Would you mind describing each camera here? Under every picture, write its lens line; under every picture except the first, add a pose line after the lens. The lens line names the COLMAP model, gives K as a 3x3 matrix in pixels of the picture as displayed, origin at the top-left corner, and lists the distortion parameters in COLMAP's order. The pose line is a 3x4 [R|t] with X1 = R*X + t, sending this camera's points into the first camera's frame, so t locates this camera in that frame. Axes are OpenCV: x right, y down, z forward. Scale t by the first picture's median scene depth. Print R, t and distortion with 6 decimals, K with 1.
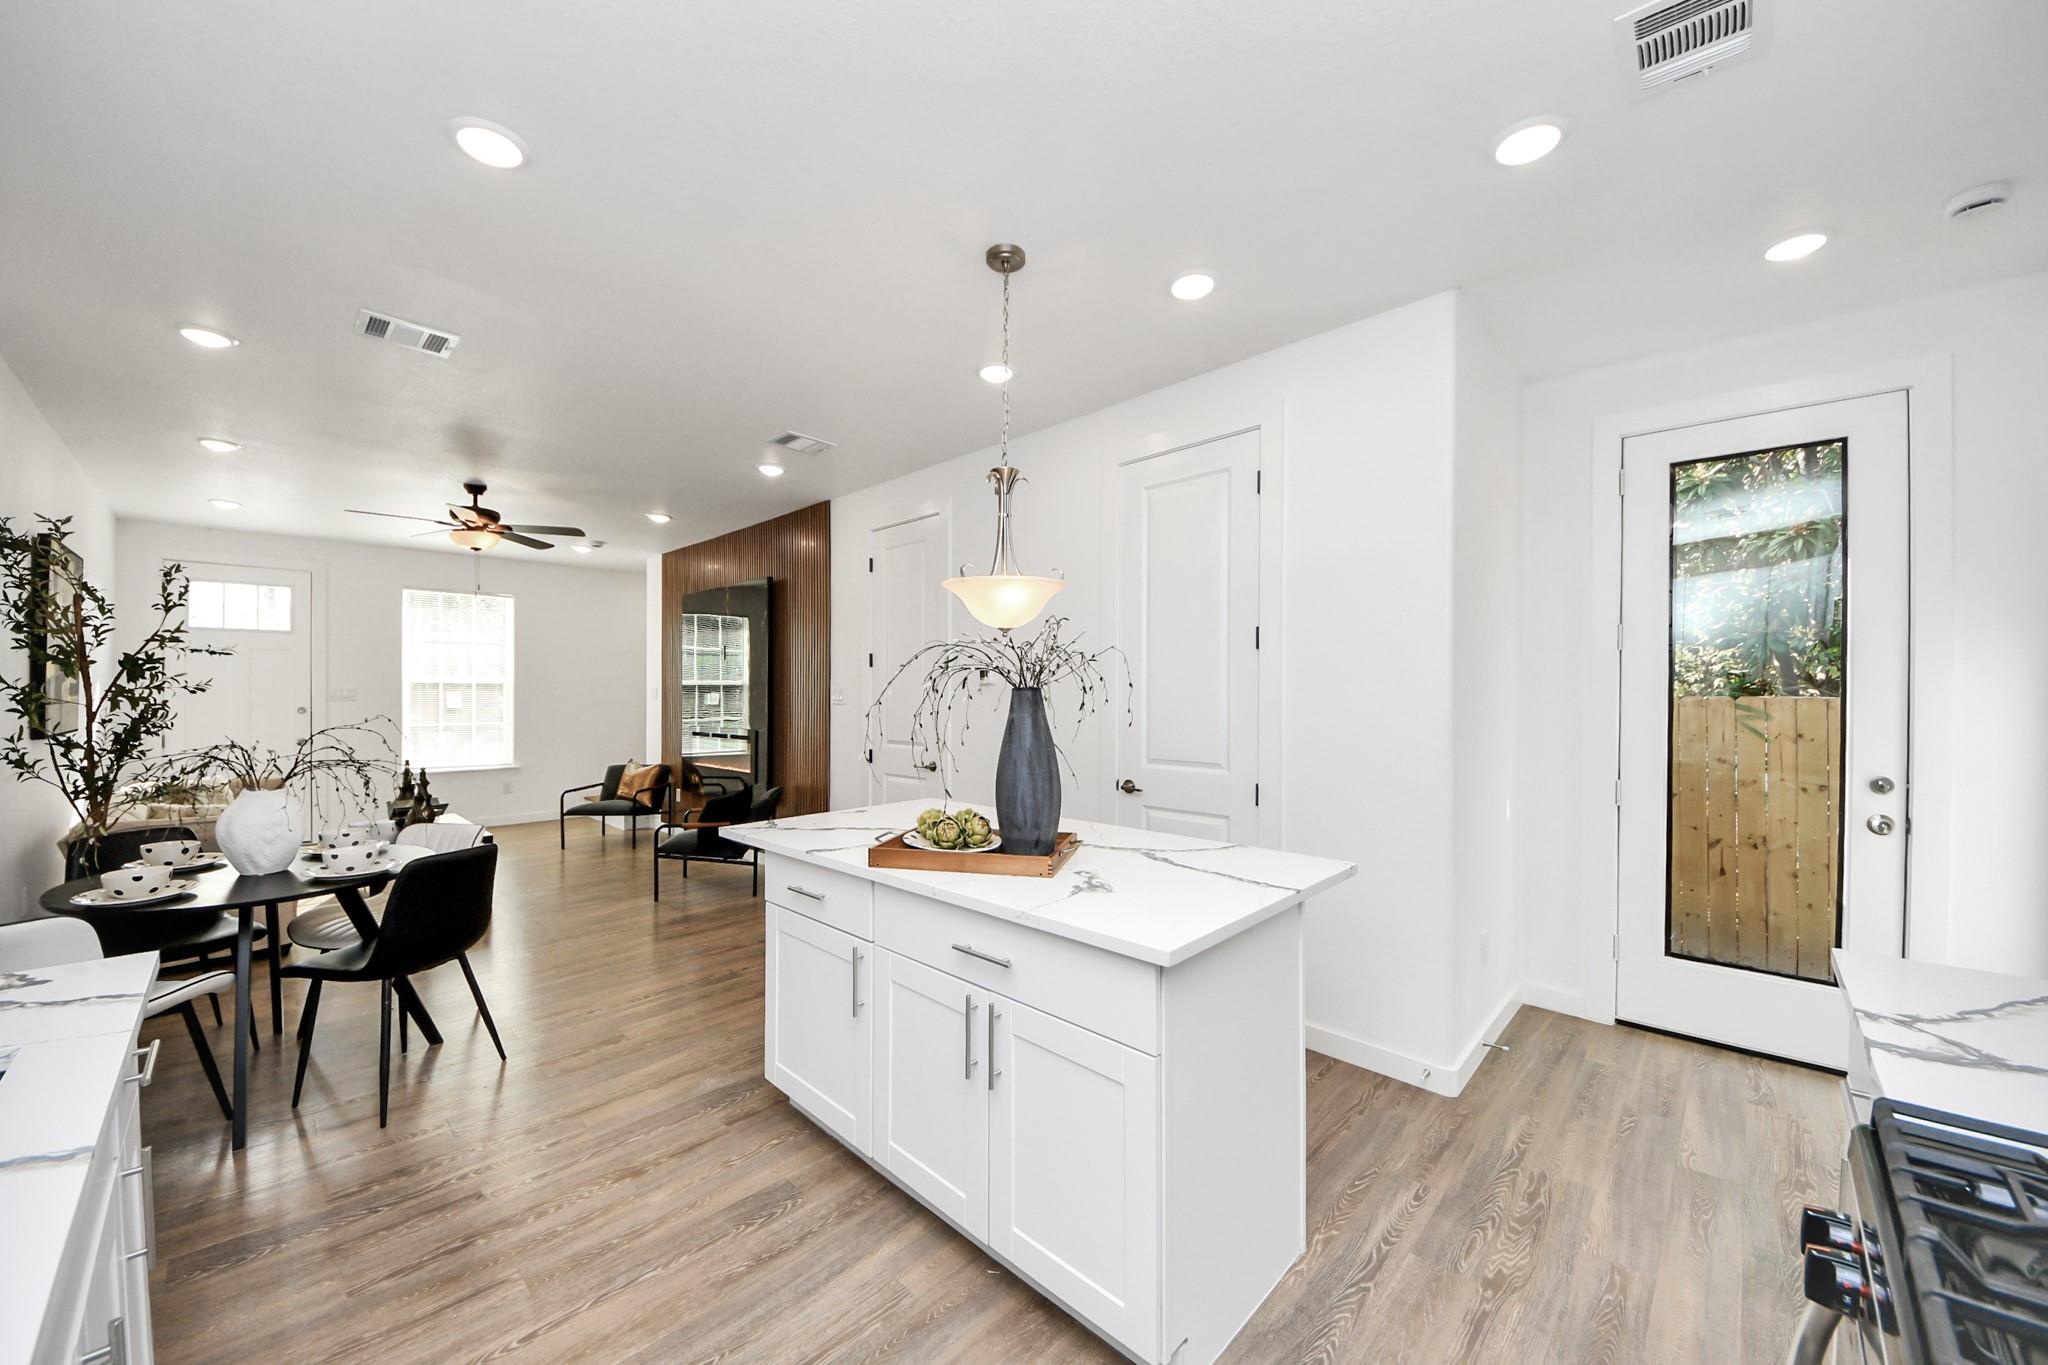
lens RADIAL K [[726.4, 0, 1019.8], [0, 726.4, 697.4], [0, 0, 1]] dist [0.045929, -0.032313]
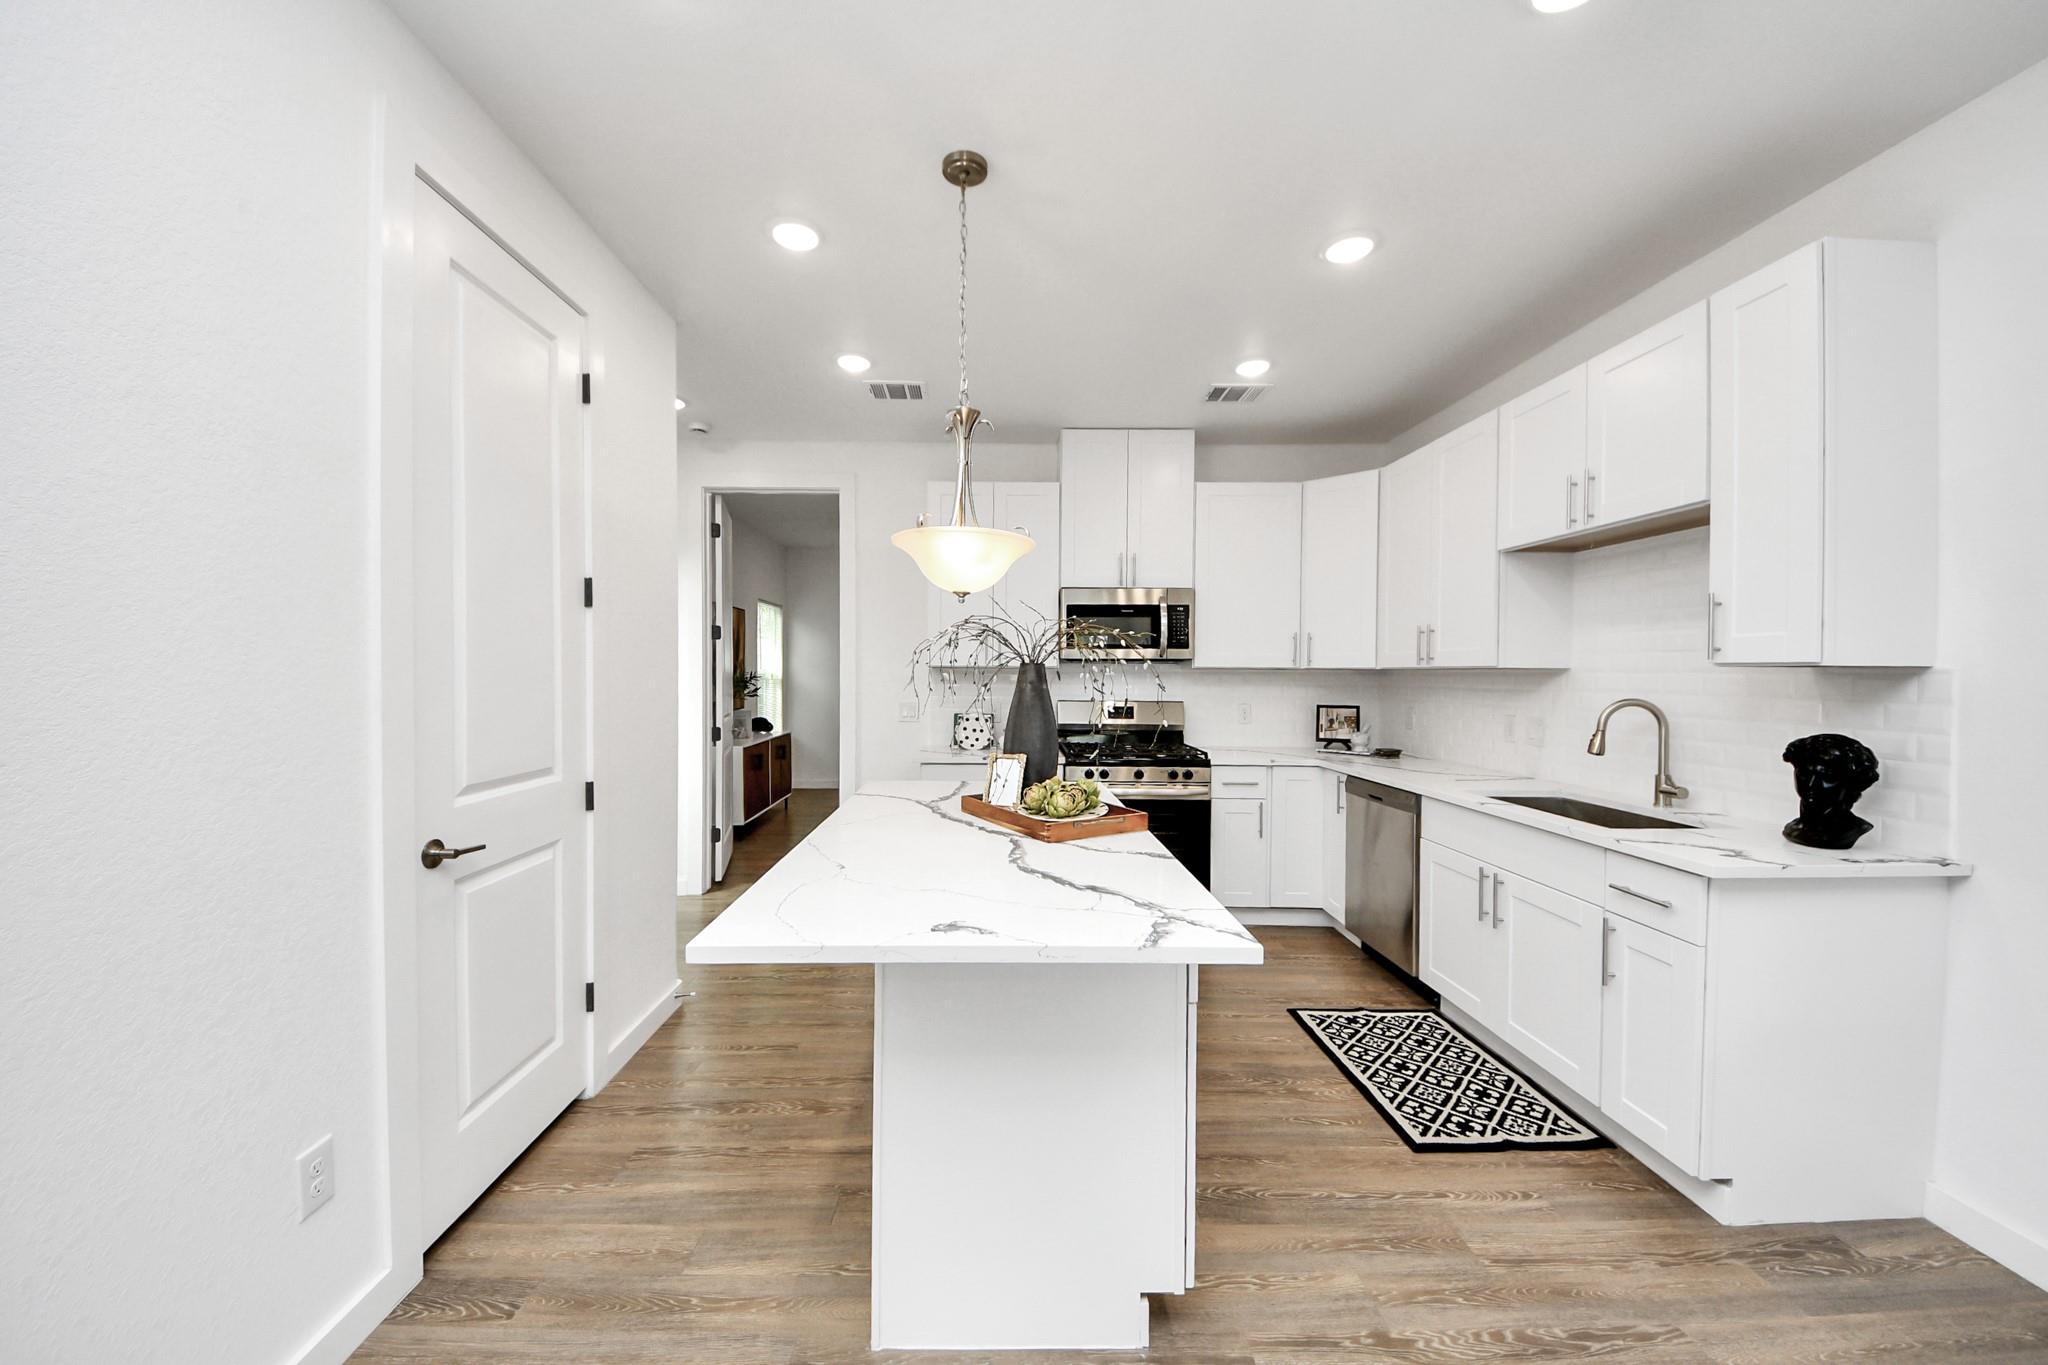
lens RADIAL K [[755.7, 0, 999.2], [0, 755.7, 683.7], [0, 0, 1]] dist [0.062595, -0.037704]
pose [[-0.698894, -0.016369, 0.715038, -0.674360], [-0.003911, 0.999811, 0.019066, -0.003687], [-0.715215, 0.010529, -0.698826, 1.534206]]
